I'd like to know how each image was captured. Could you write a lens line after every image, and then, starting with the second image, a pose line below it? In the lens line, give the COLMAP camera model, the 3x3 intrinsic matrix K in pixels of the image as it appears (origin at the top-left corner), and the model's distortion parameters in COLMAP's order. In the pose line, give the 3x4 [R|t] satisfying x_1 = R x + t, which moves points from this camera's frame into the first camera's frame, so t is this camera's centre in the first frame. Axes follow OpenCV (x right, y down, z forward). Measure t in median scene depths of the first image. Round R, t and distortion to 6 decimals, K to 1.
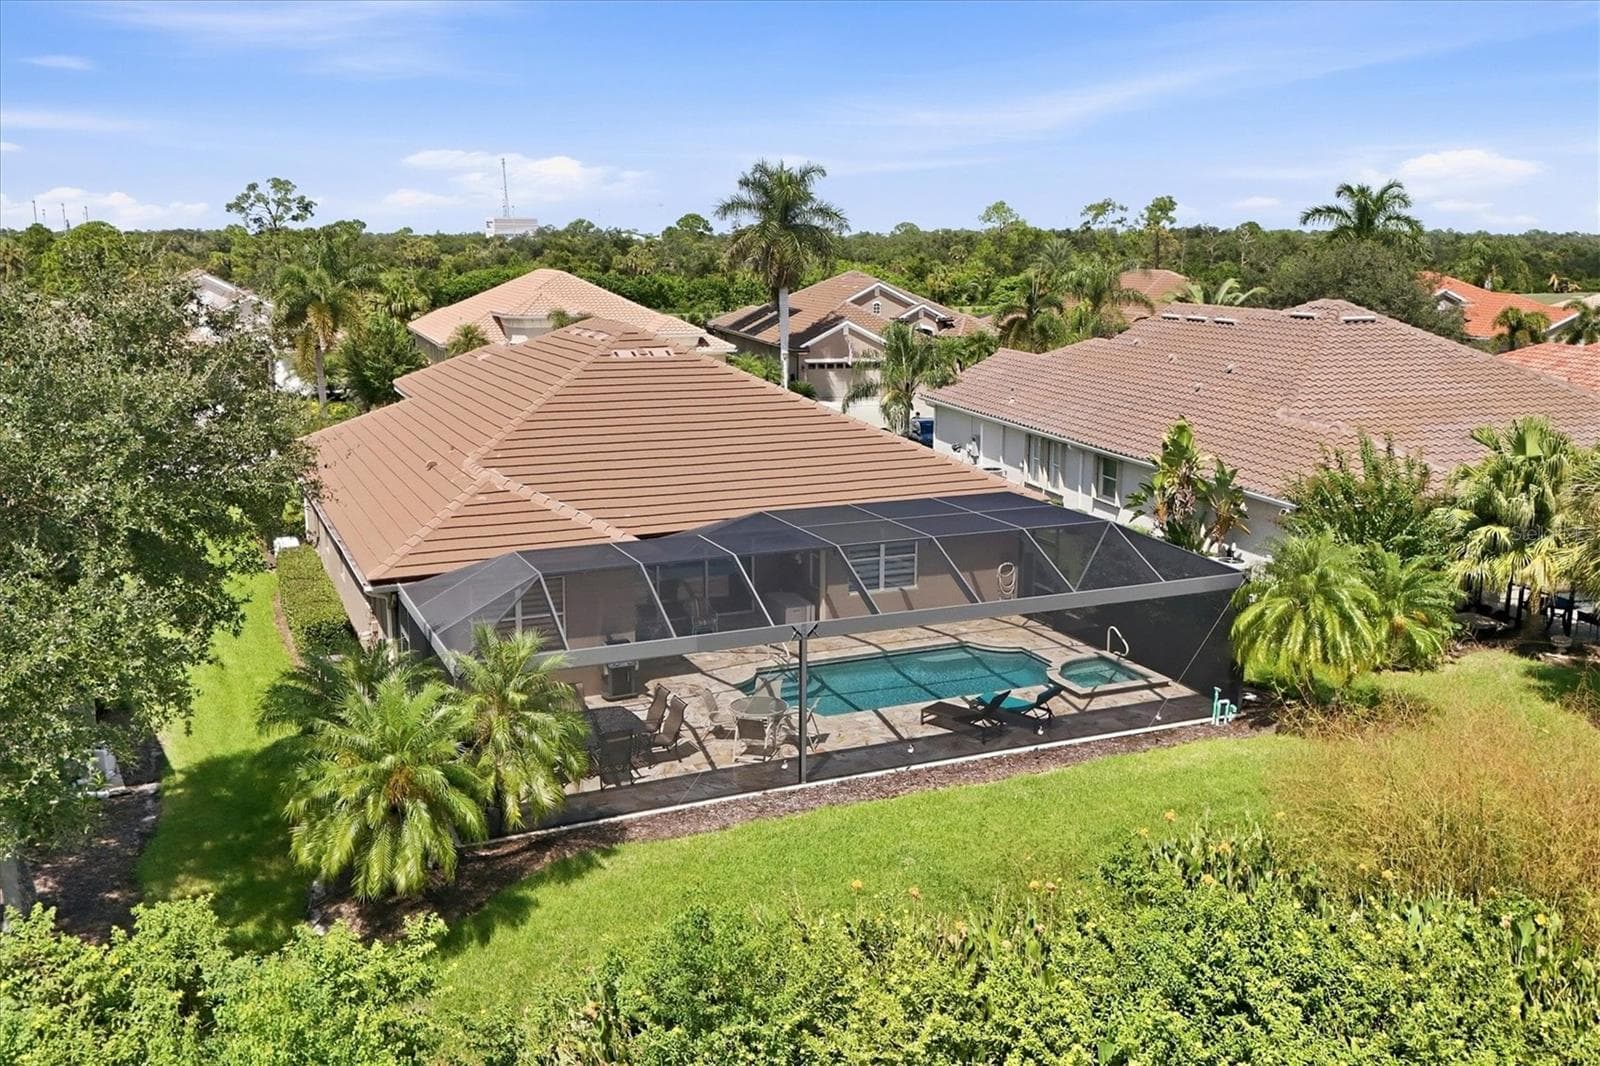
lens RADIAL K [[1359.9, 0, 800.0], [0, 1359.9, 533.0], [0, 0, 1]] dist [0.126656, -0.224731]
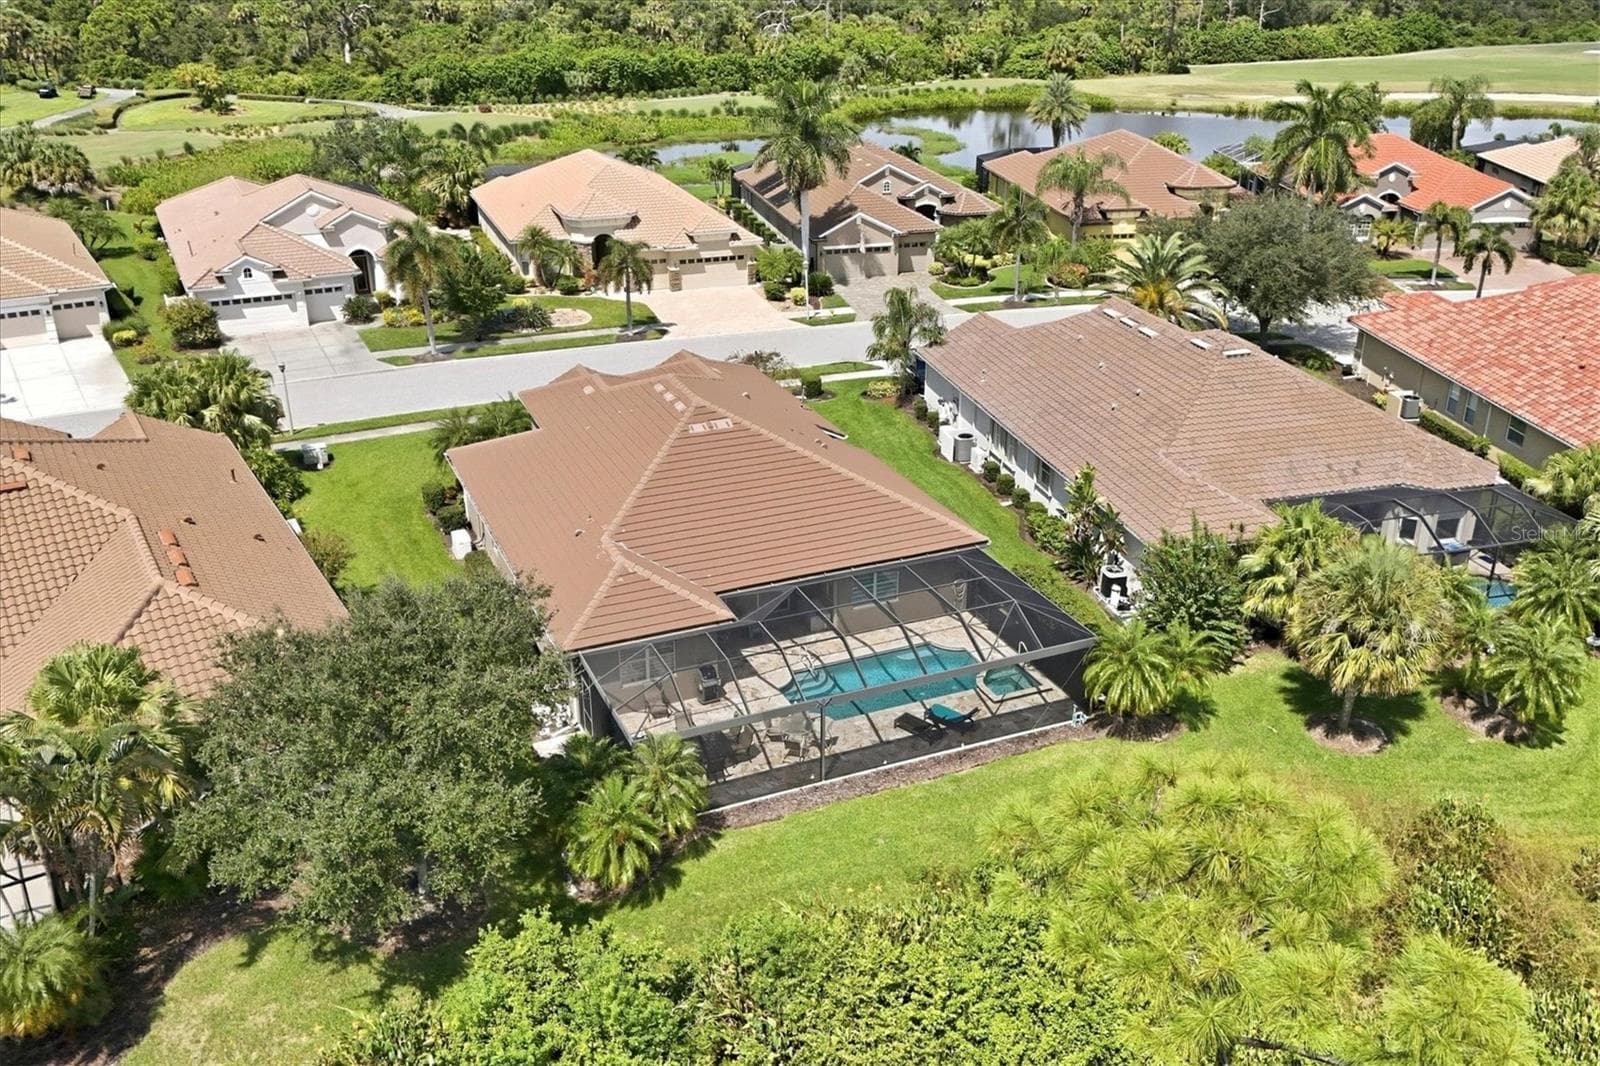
lens RADIAL K [[1359.9, 0, 800.0], [0, 1359.9, 533.0], [0, 0, 1]] dist [0.126656, -0.224731]
pose [[0.999934, 0.001874, -0.011295, -0.006897], [0.000678, 0.975093, 0.221795, -0.447329], [0.011429, -0.221788, 0.975028, -0.547247]]
